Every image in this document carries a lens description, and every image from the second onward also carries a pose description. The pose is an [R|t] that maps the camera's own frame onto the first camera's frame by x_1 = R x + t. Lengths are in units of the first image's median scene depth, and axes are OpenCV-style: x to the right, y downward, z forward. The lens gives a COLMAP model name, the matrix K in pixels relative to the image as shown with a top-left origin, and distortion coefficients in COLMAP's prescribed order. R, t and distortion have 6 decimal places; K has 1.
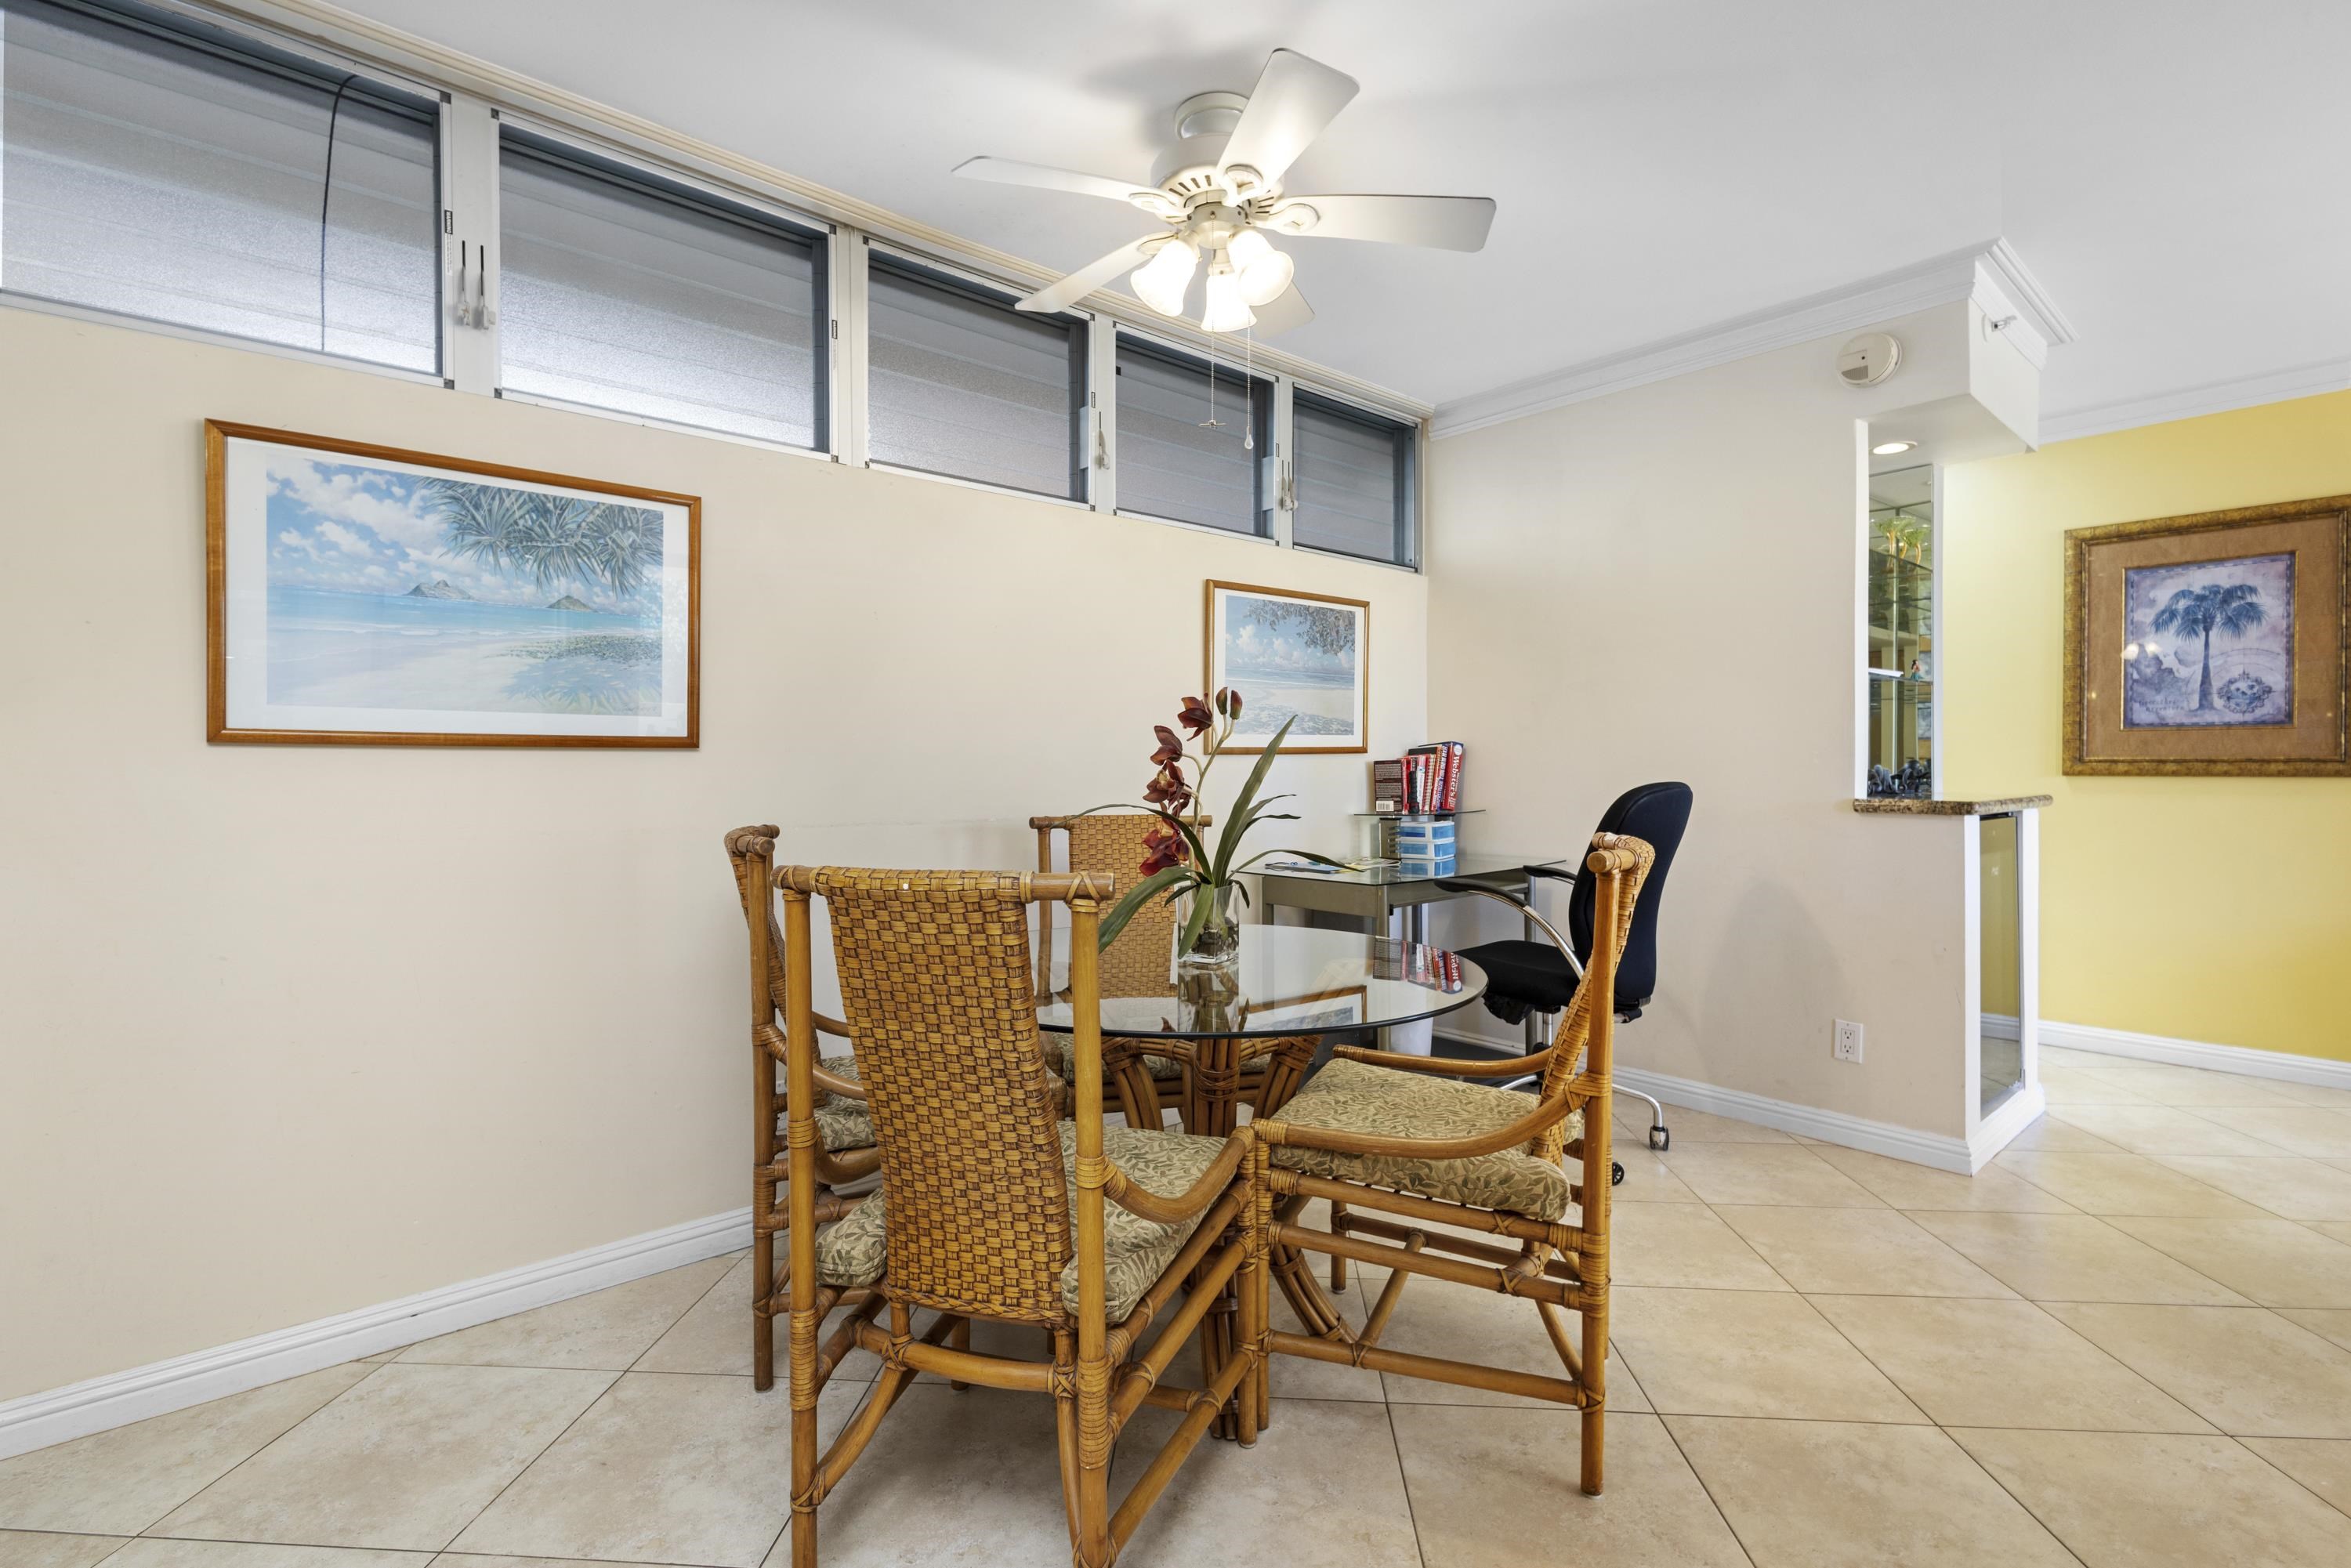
lens RADIAL K [[1076.0, 0, 1167.6], [0, 1076.0, 781.2], [0, 0, 1]] dist [0.003825, -0.000346]
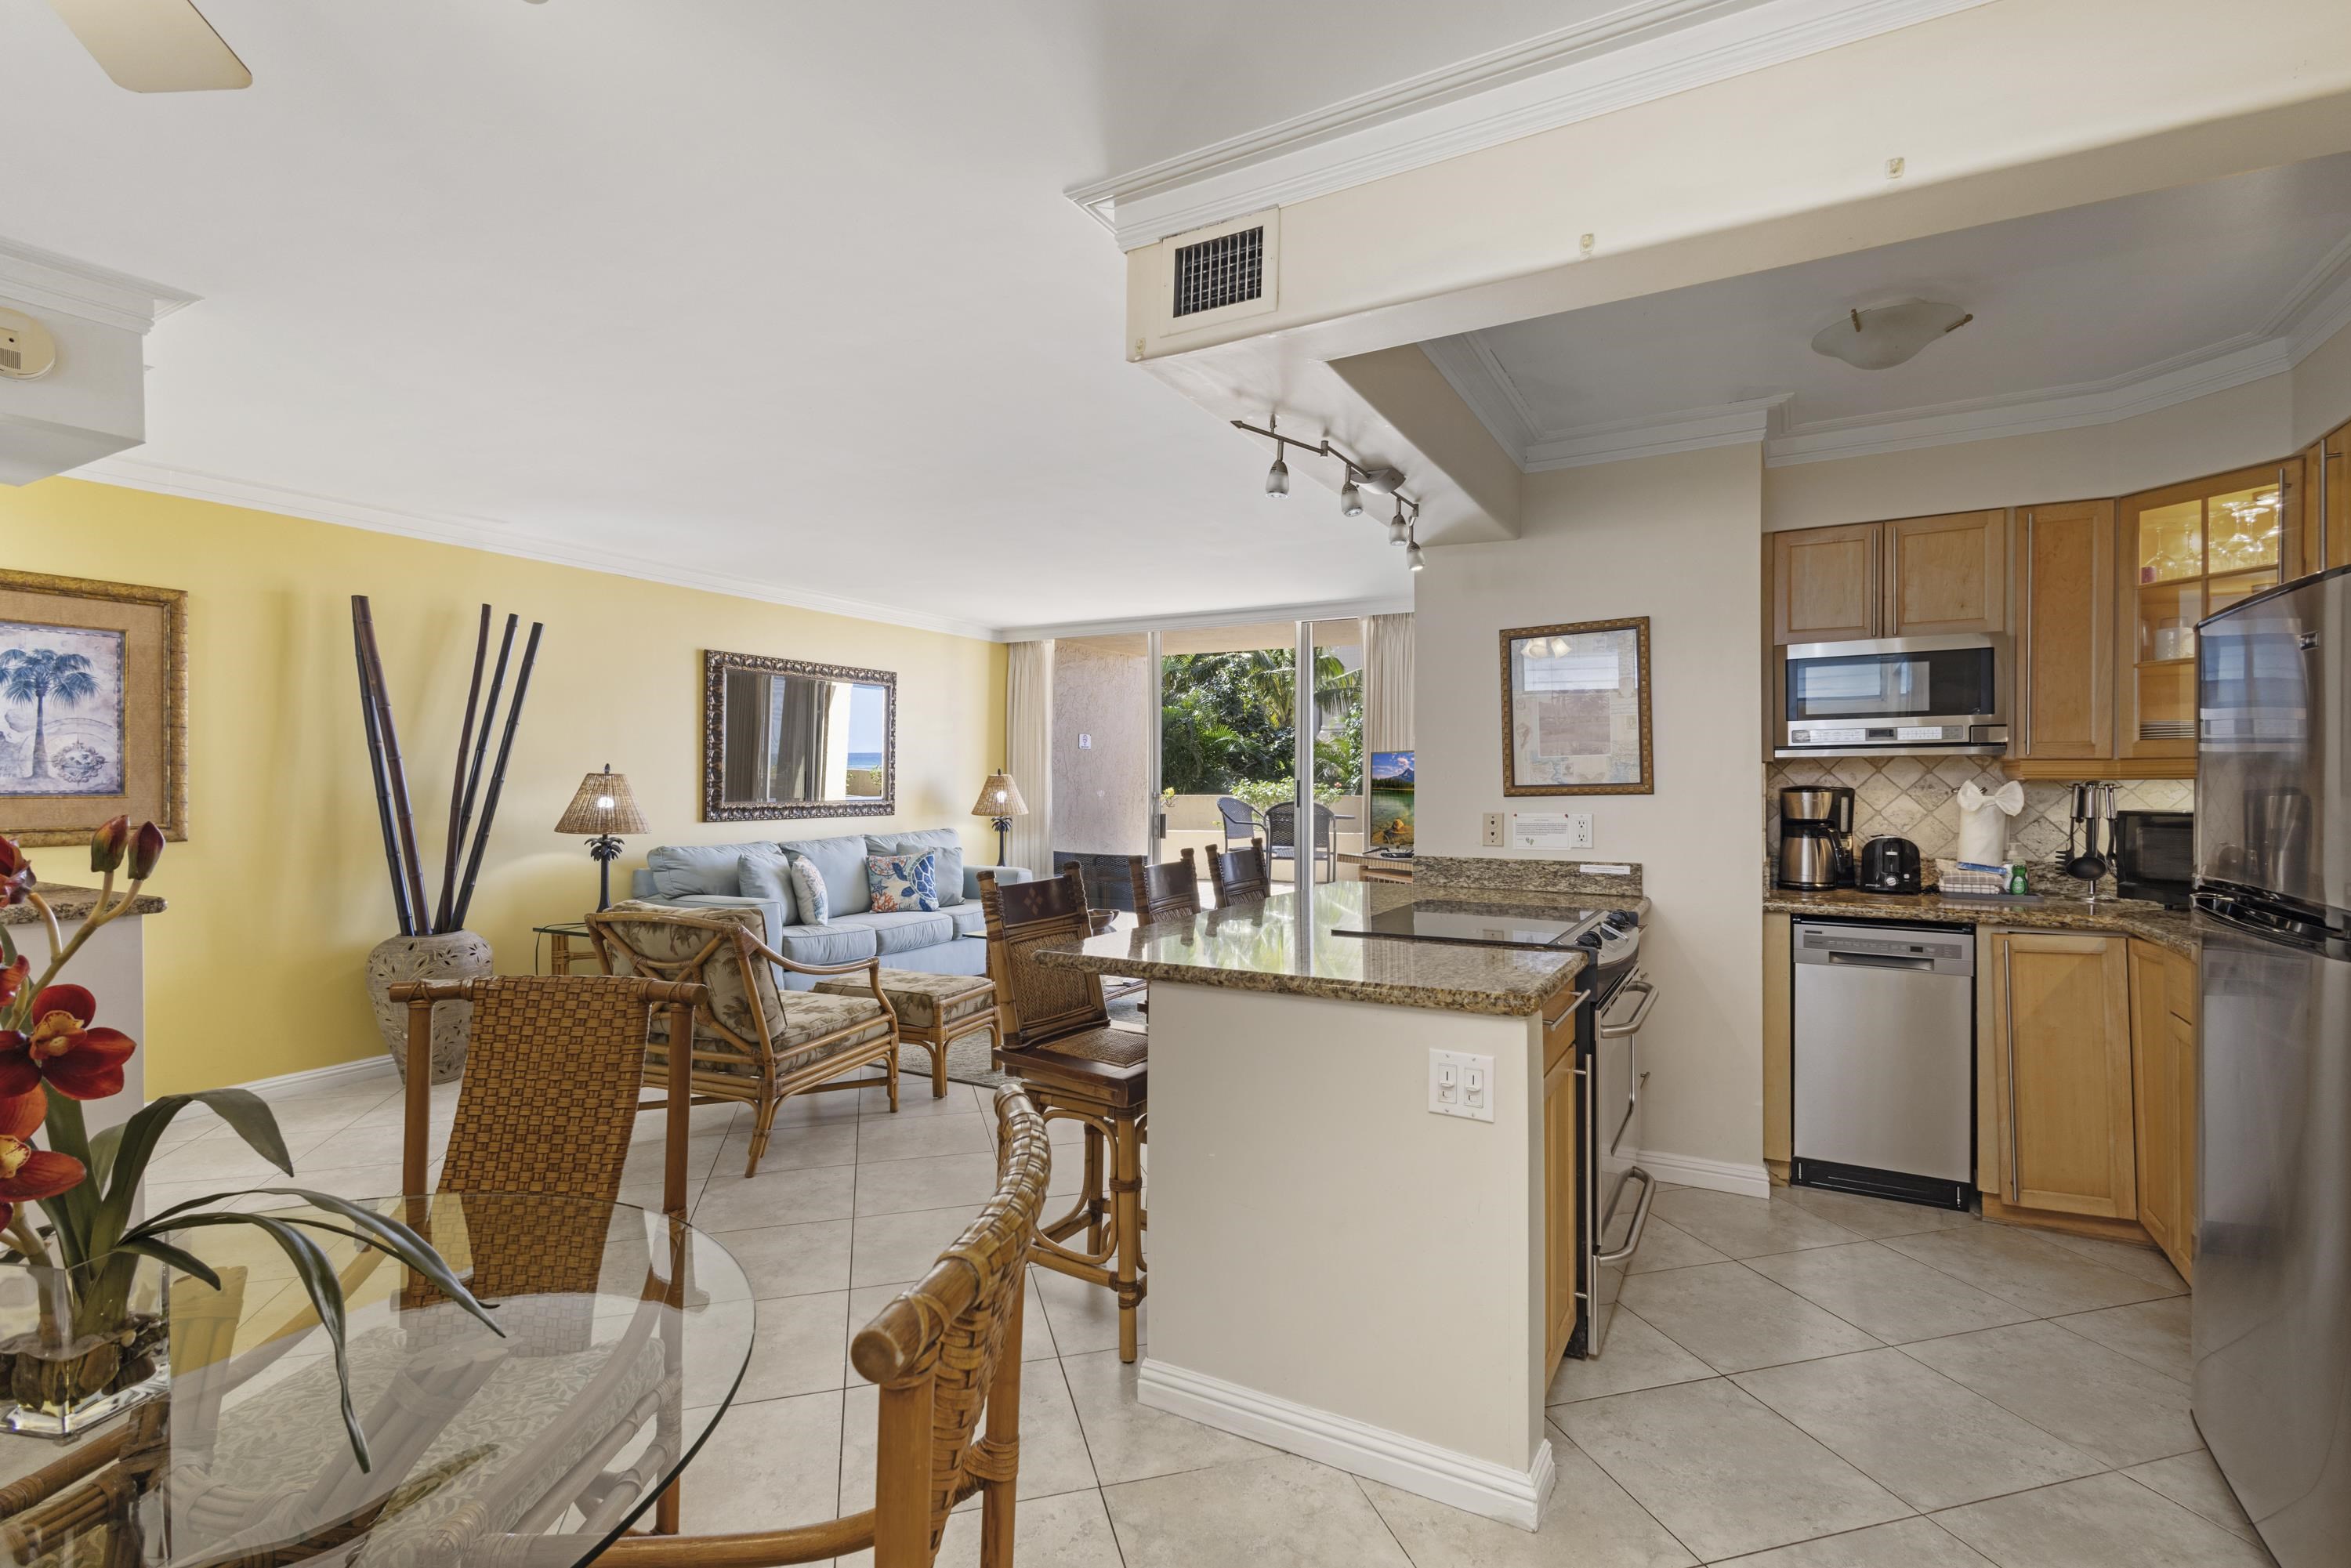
lens RADIAL K [[1076.0, 0, 1167.6], [0, 1076.0, 781.2], [0, 0, 1]] dist [0.003825, -0.000346]
pose [[-0.333472, 0.001206, 0.942759, -0.366109], [0.017126, 0.999842, 0.004779, -0.065946], [-0.942605, 0.017740, -0.333440, 0.485966]]
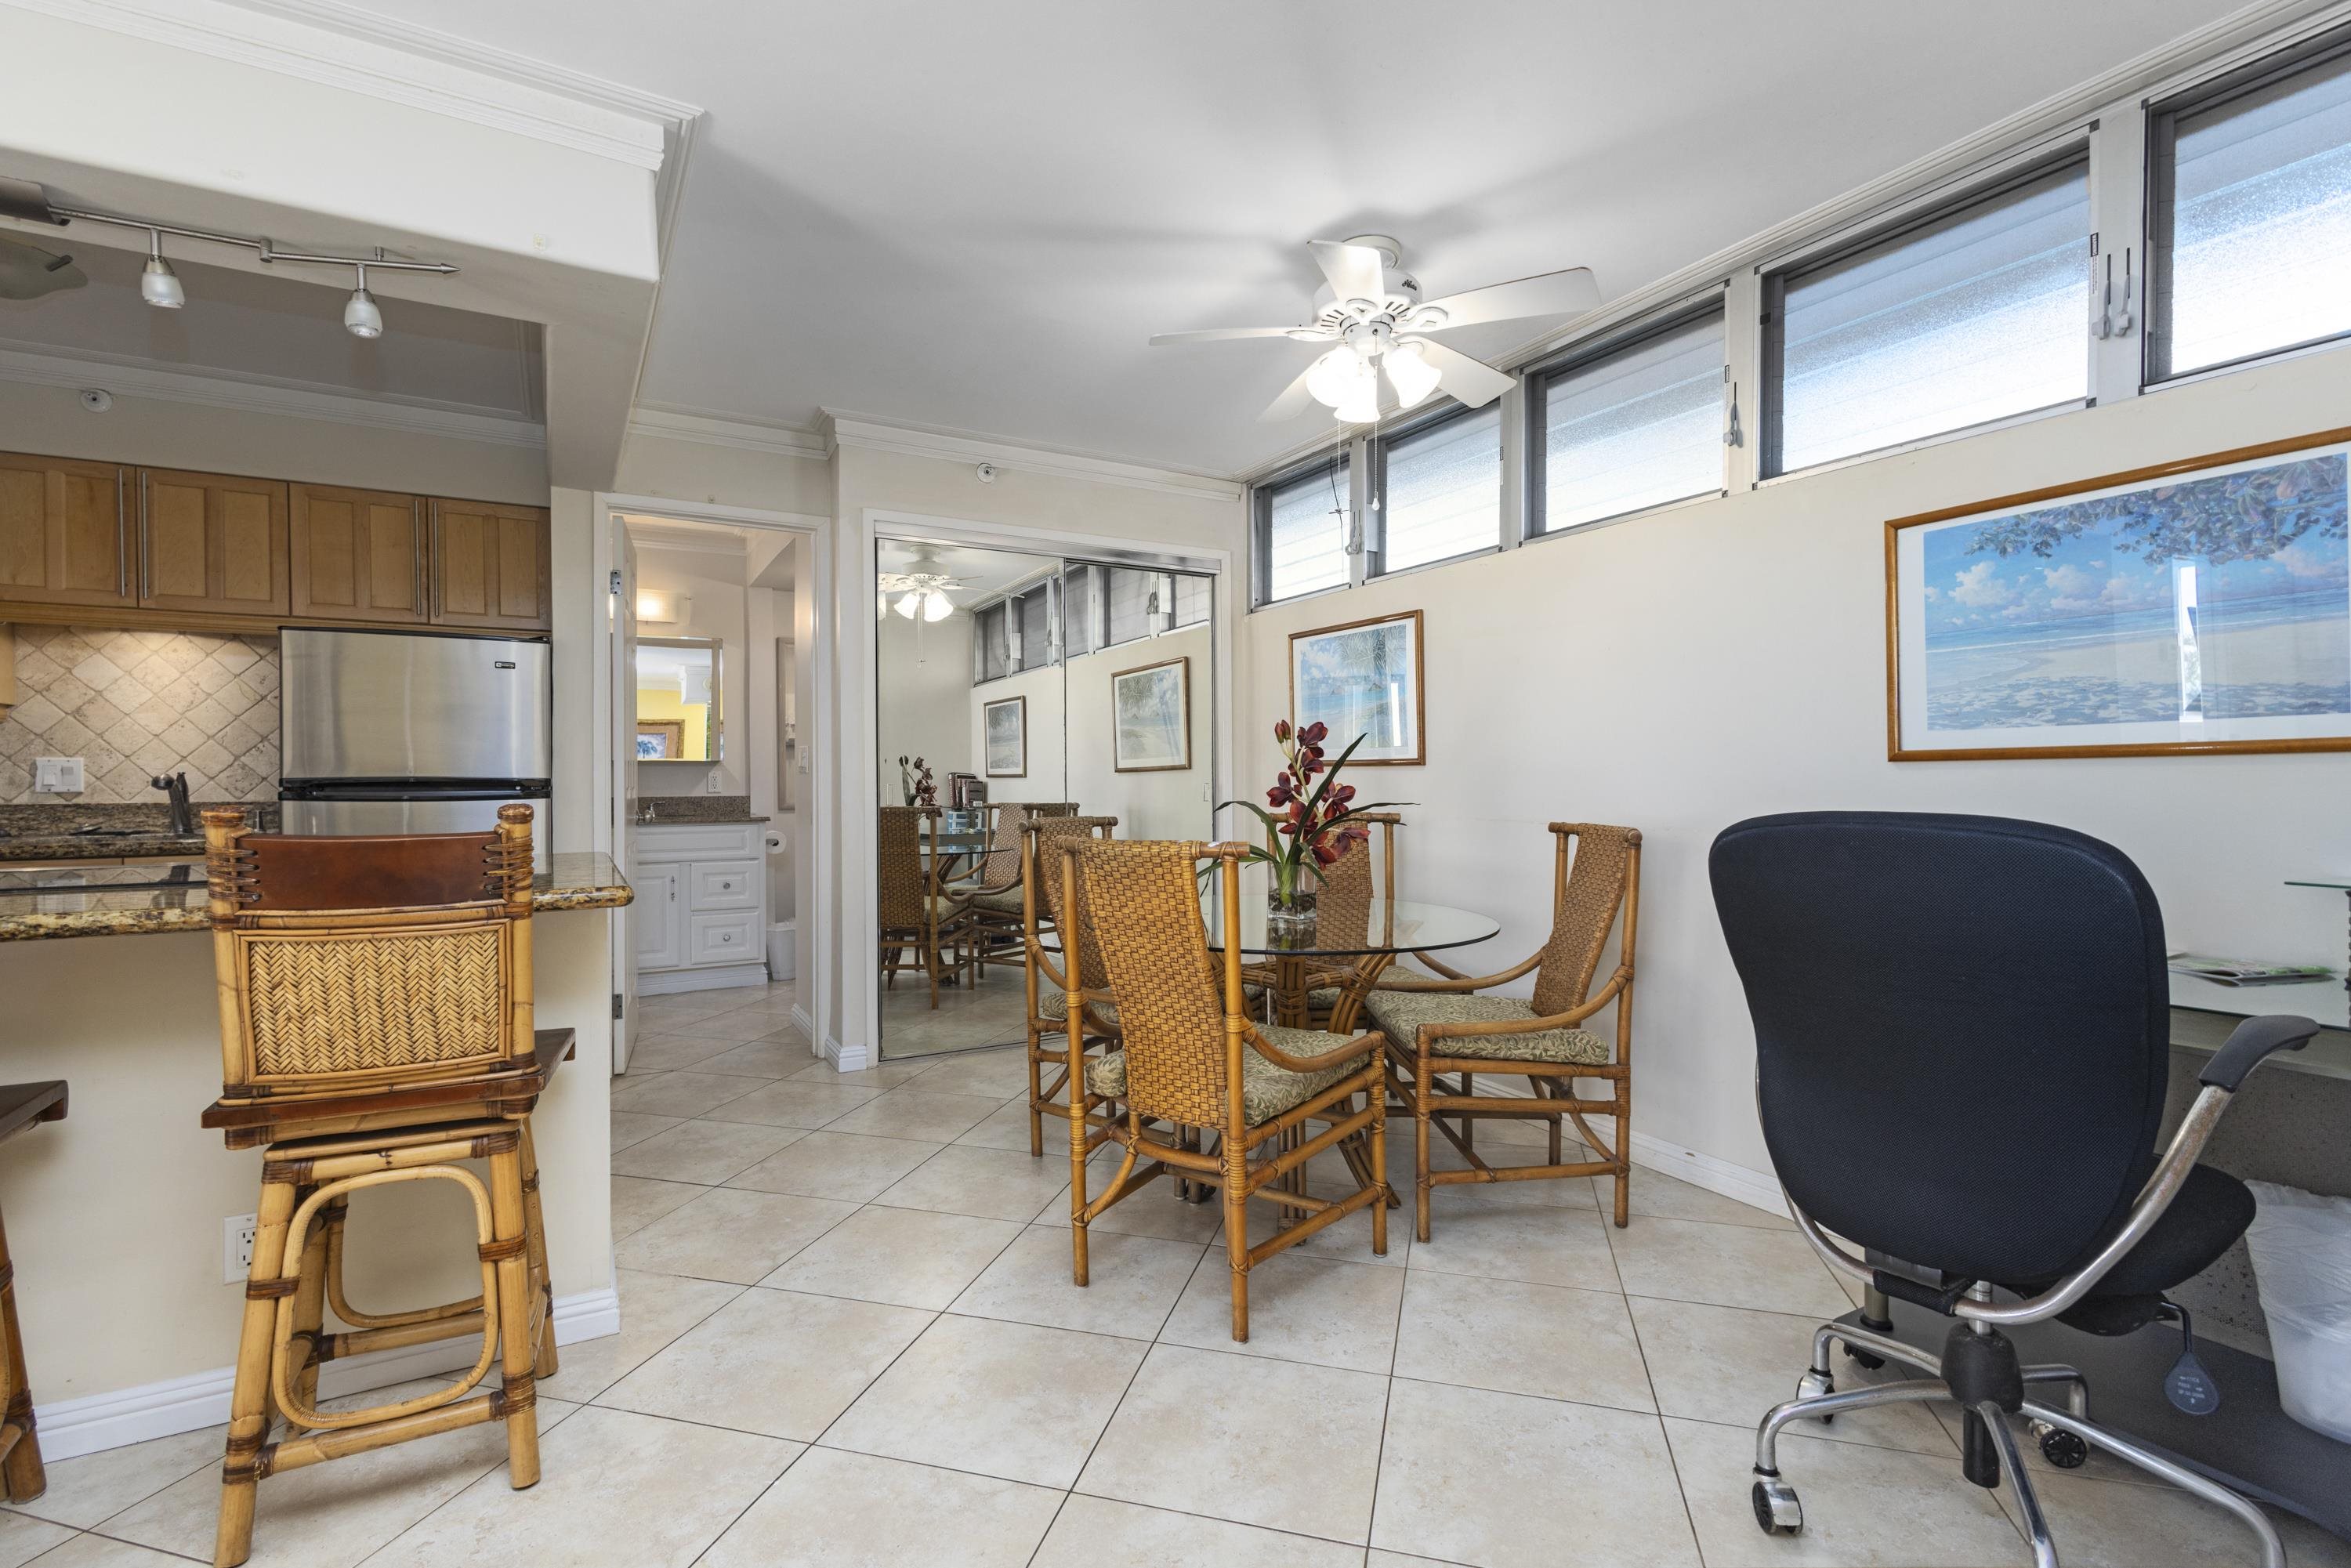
lens RADIAL K [[1076.0, 0, 1167.6], [0, 1076.0, 781.2], [0, 0, 1]] dist [0.003825, -0.000346]
pose [[-0.196837, 0.005557, -0.980420, 0.965336], [-0.013856, 0.999868, 0.008449, -0.012014], [0.980338, 0.015247, -0.196734, 0.757560]]
